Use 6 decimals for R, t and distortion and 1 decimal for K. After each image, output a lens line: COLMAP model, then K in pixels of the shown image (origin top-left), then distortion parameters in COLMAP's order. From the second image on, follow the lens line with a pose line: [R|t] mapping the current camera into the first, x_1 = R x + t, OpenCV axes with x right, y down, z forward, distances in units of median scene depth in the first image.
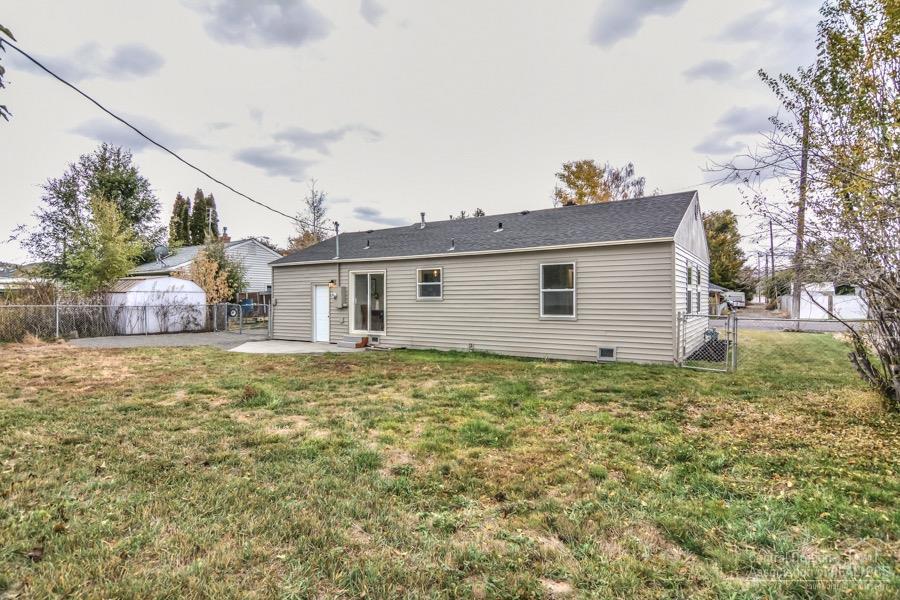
lens RADIAL K [[469.9, 0, 452.1], [0, 469.9, 296.0], [0, 0, 1]] dist [0.013255, -0.014613]
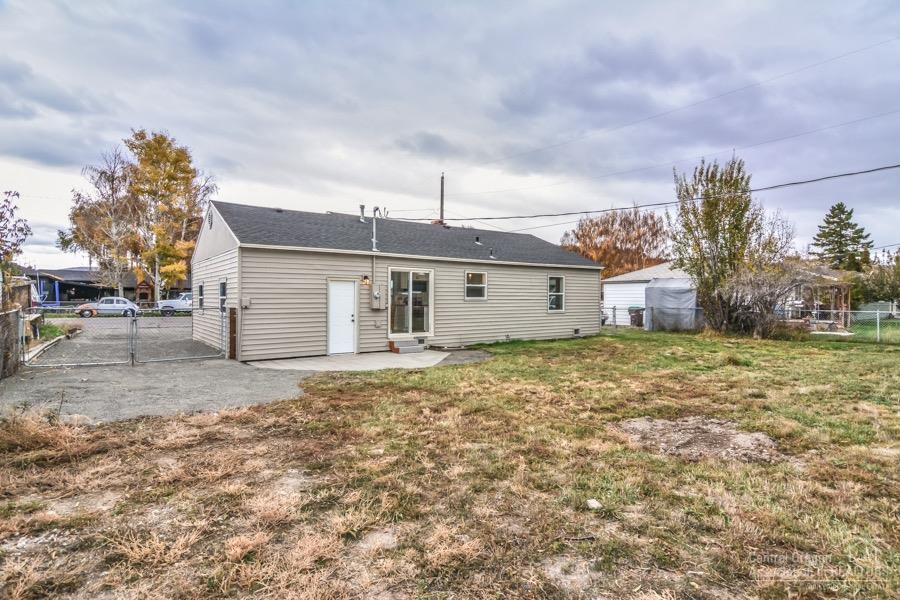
lens RADIAL K [[469.9, 0, 451.3], [0, 469.9, 297.8], [0, 0, 1]] dist [0.013255, -0.014613]
pose [[0.356821, -0.000151, 0.934173, -1.024402], [-0.013156, 0.999900, 0.005187, -0.001919], [-0.934080, -0.014140, 0.356783, 0.594081]]
